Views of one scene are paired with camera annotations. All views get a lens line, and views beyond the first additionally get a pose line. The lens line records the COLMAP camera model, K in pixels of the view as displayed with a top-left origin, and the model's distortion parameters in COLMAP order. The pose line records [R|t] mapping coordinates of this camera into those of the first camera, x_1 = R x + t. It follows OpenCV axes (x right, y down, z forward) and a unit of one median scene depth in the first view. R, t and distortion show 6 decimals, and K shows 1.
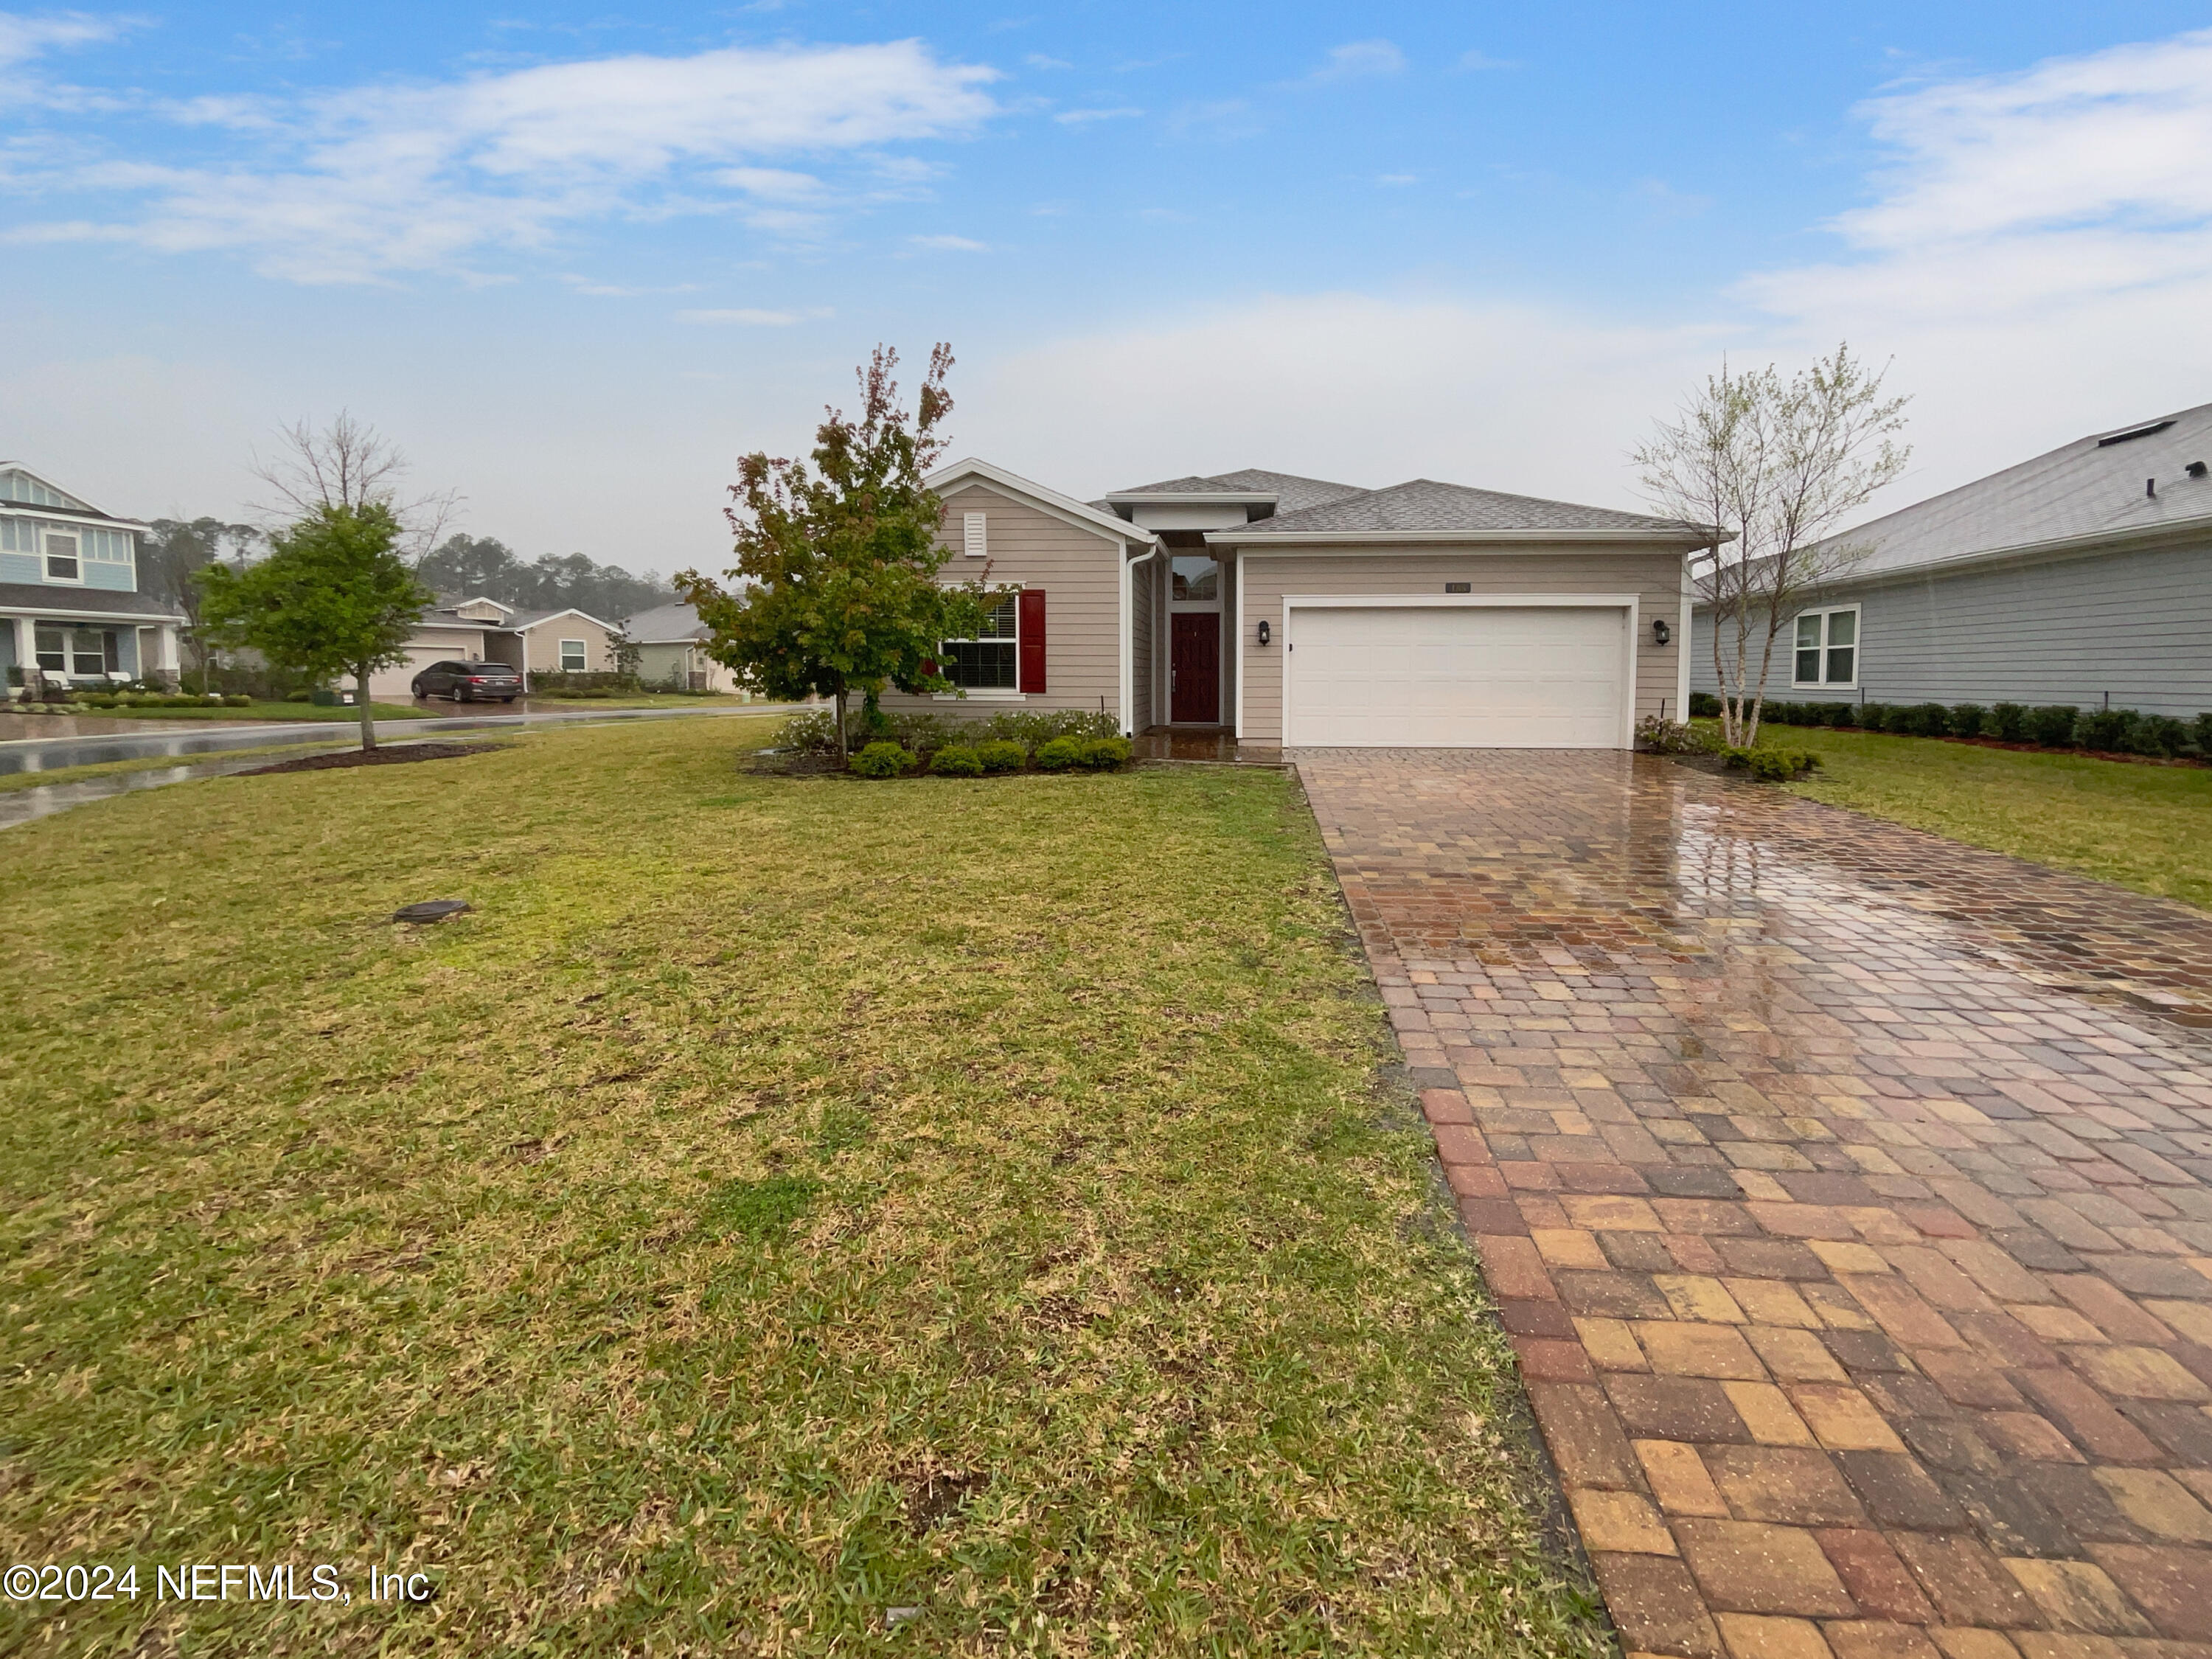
lens RADIAL K [[1874.8, 0, 999.4], [0, 1874.8, 828.9], [0, 0, 1]] dist [0.006367, 0.005637]
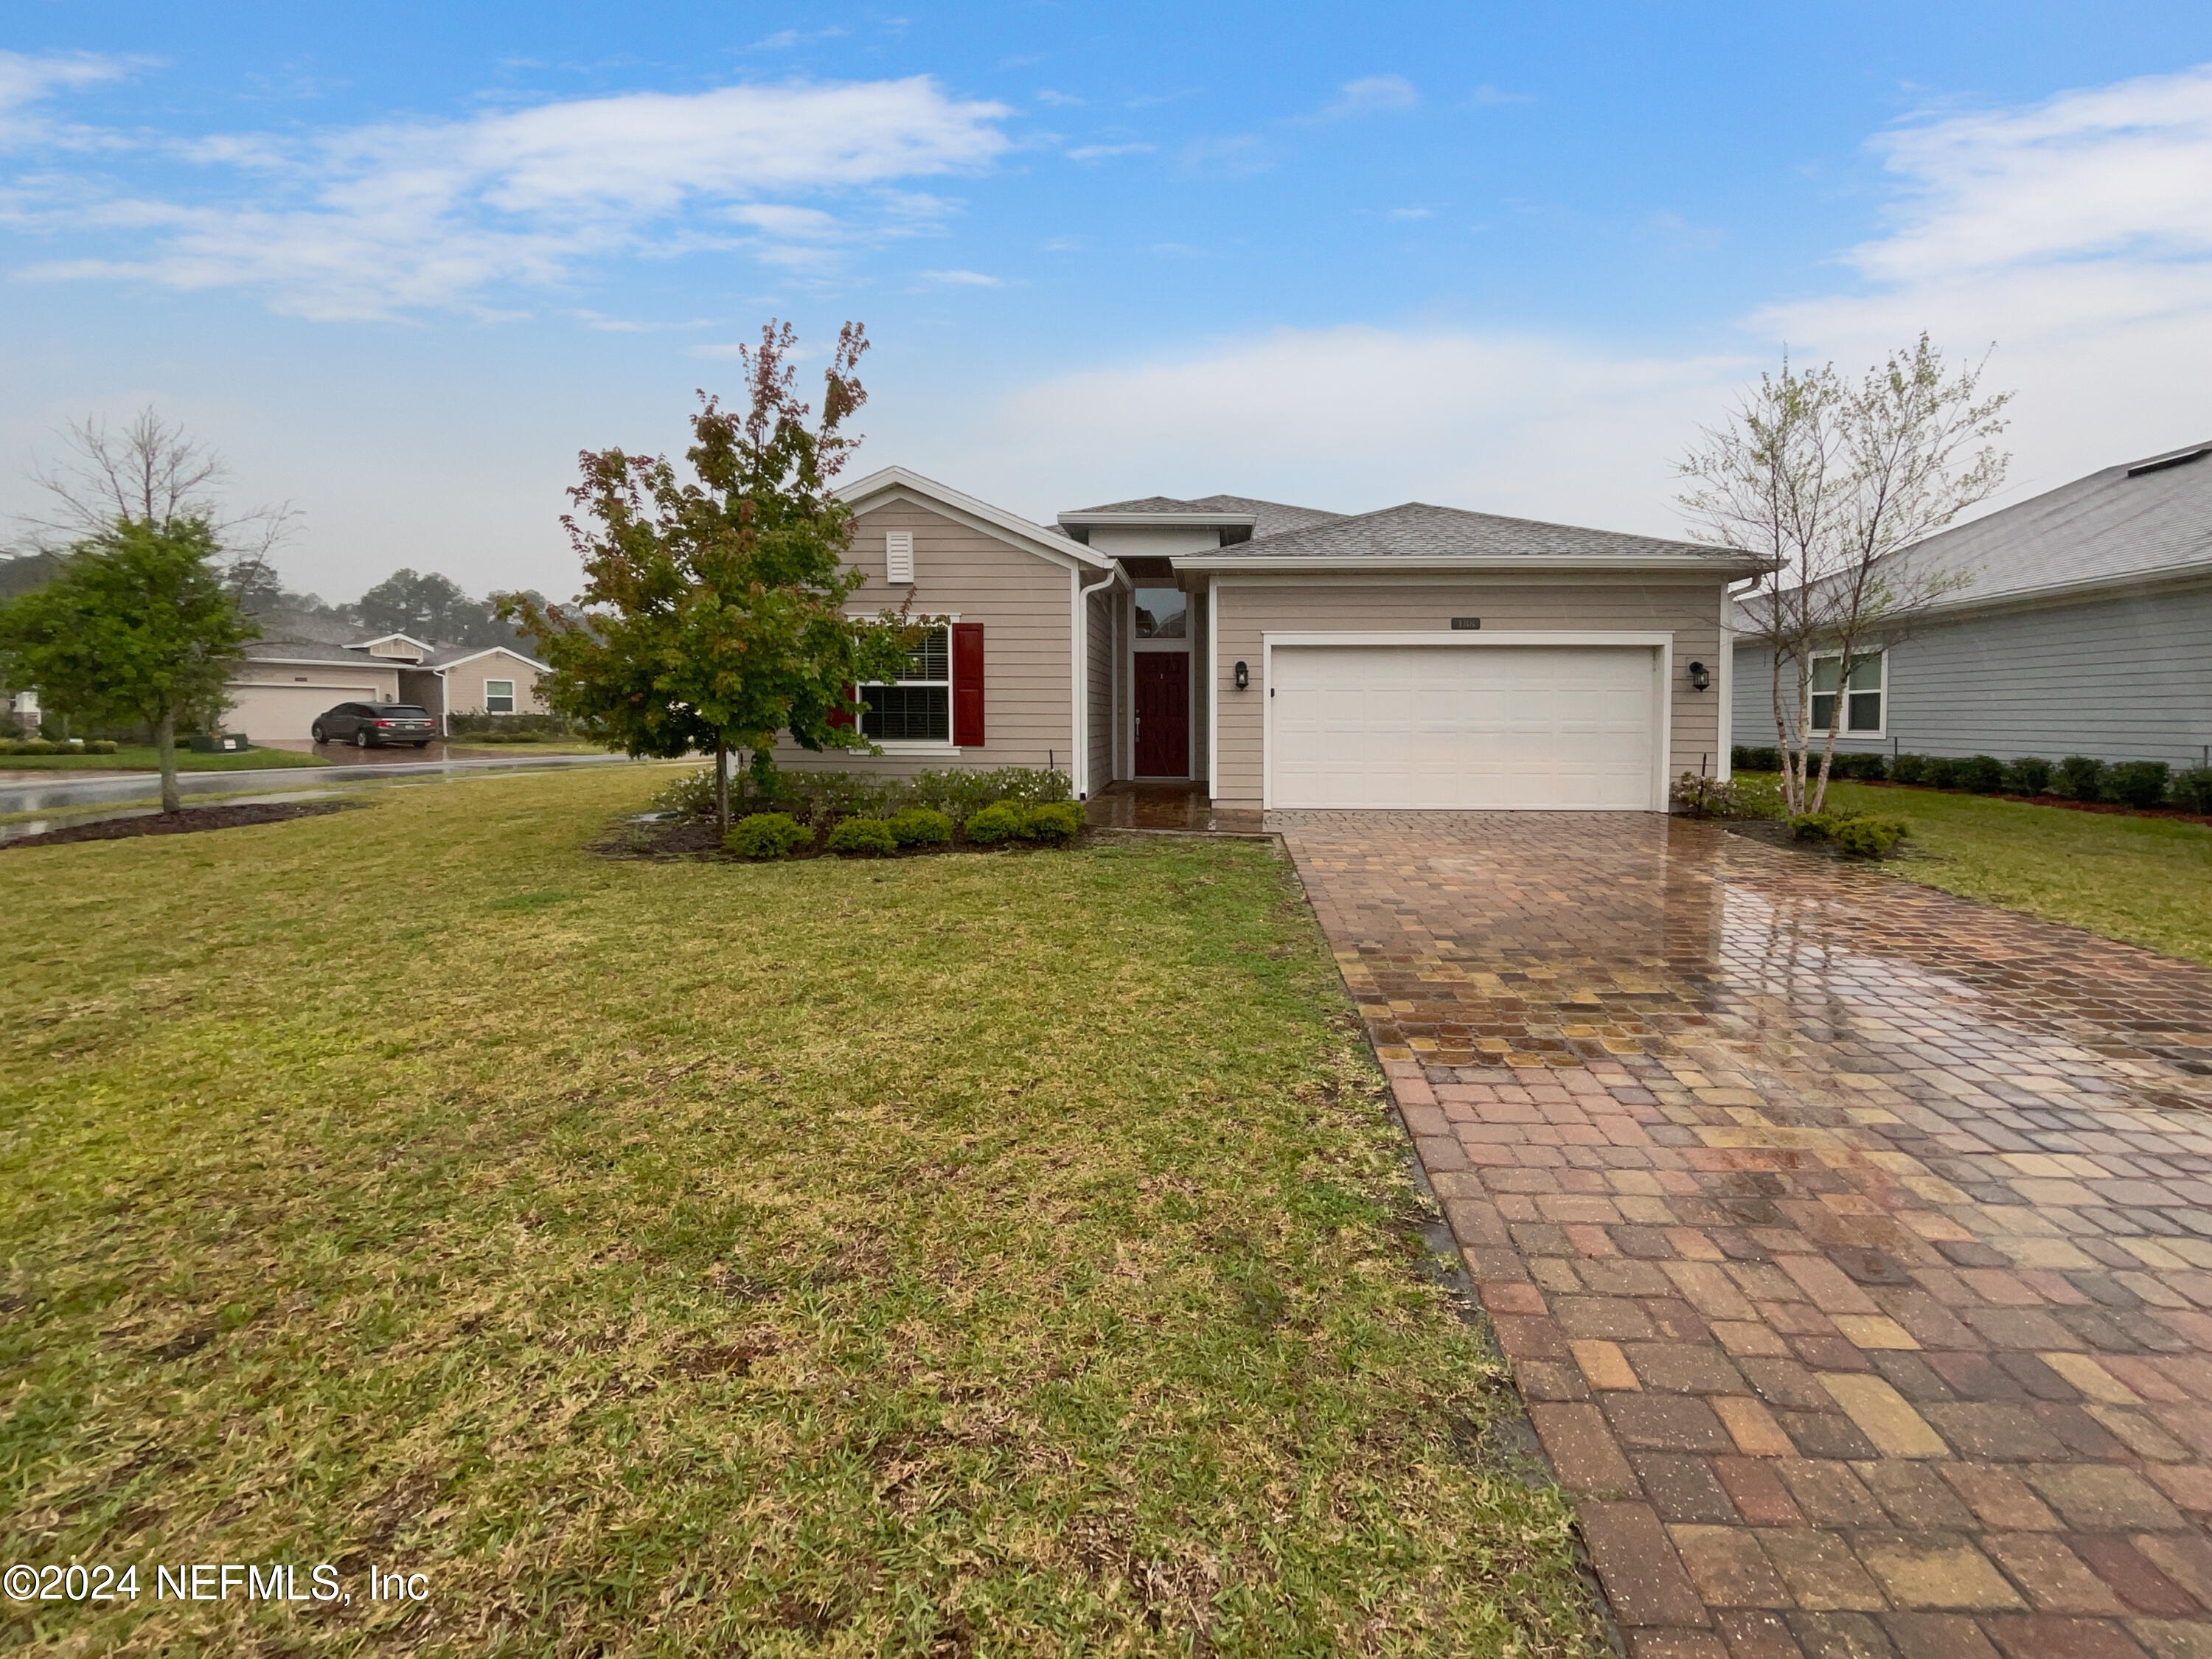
lens RADIAL K [[1578.4, 0, 1106.0], [0, 1578.4, 829.5], [0, 0, 1]] dist [0.007074, 0.002873]
pose [[0.997826, -0.004176, 0.065775, 0.032824], [0.004486, 0.999979, -0.004574, -0.032132], [-0.065755, 0.004859, 0.997824, 0.294377]]
